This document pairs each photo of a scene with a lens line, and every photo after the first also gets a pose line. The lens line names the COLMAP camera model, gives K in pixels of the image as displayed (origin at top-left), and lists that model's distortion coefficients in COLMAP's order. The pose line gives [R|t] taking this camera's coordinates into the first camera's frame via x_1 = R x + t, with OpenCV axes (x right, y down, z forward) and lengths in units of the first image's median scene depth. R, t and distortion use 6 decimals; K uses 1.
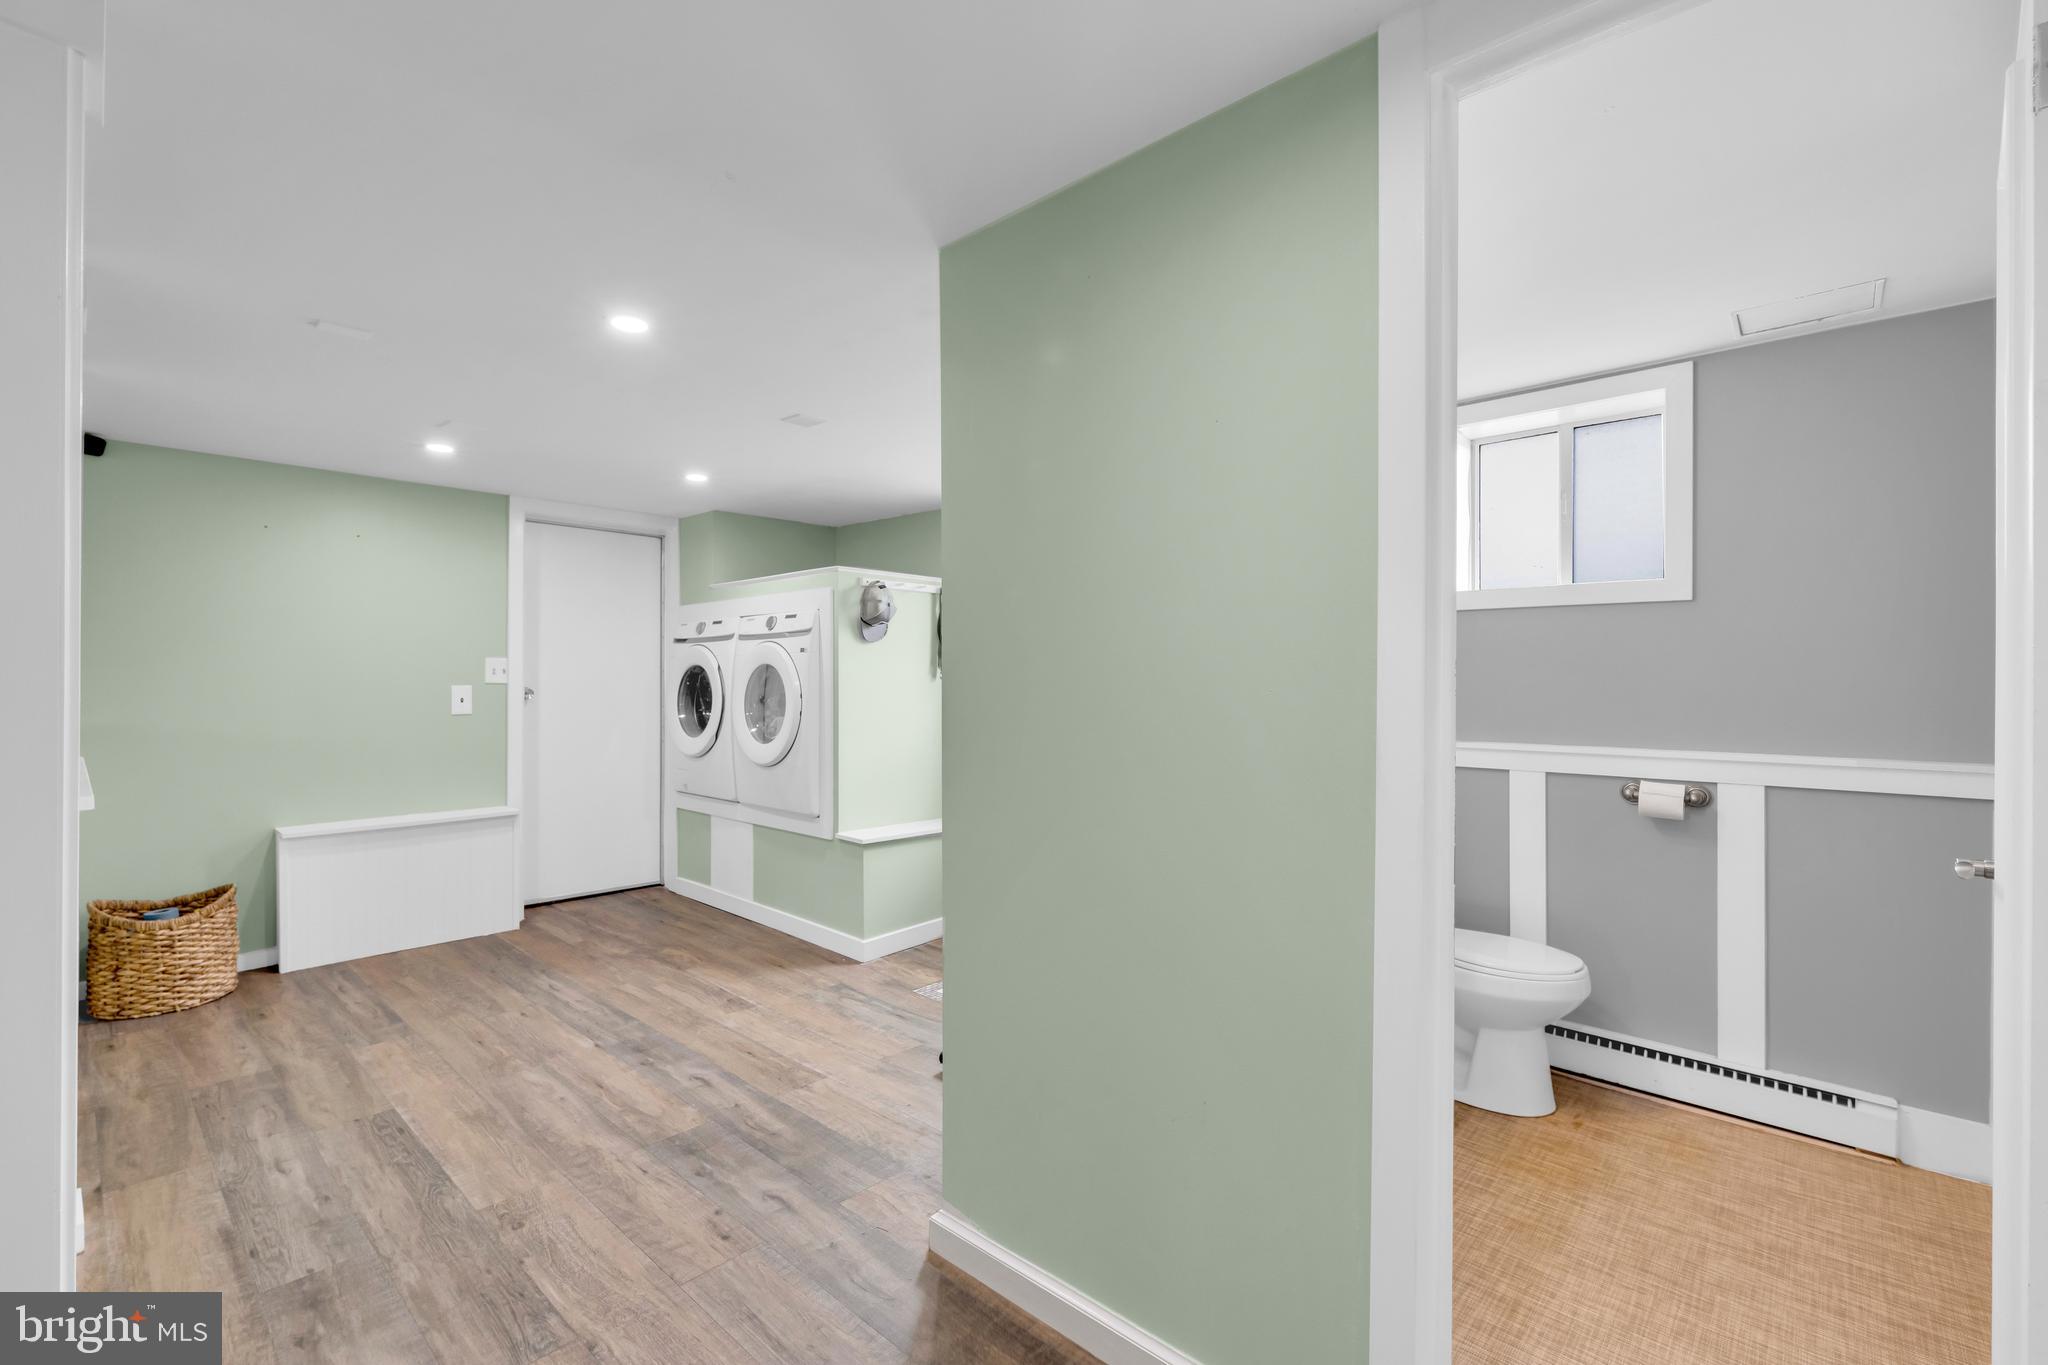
lens RADIAL K [[885.5, 0, 1003.0], [0, 885.5, 682.5], [0, 0, 1]] dist [-0.002691, -0.001379]
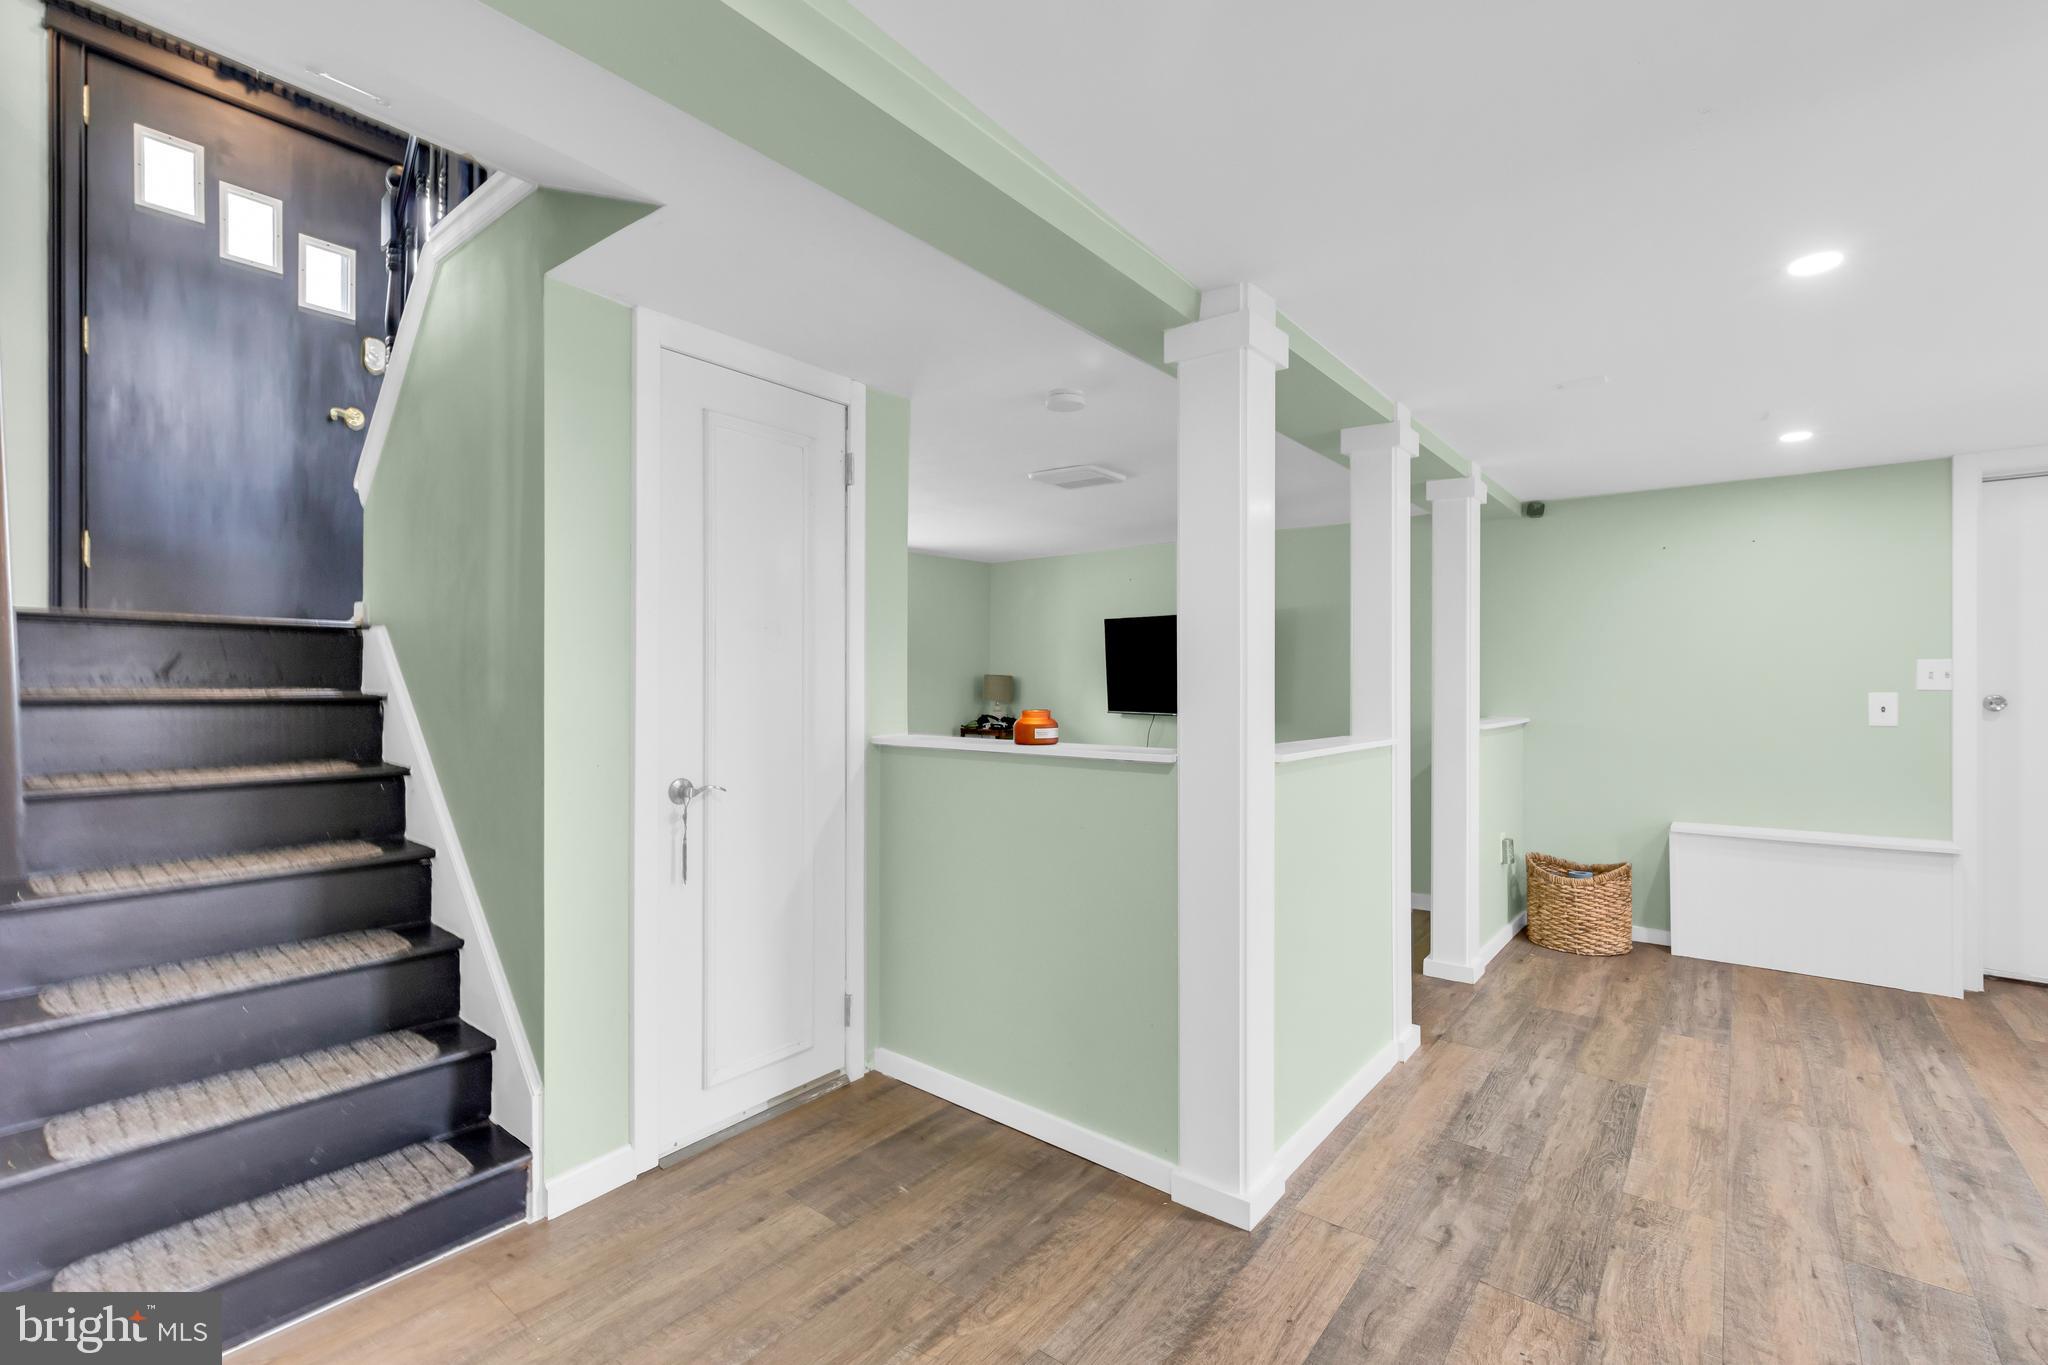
lens RADIAL K [[893.5, 0, 1016.1], [0, 893.5, 688.0], [0, 0, 1]] dist [-0.004188, -0.000731]
pose [[0.066932, 0.001583, -0.997756, 0.357068], [-0.001968, 0.999997, 0.001455, -0.001130], [0.997756, 0.001867, 0.066935, 0.180307]]
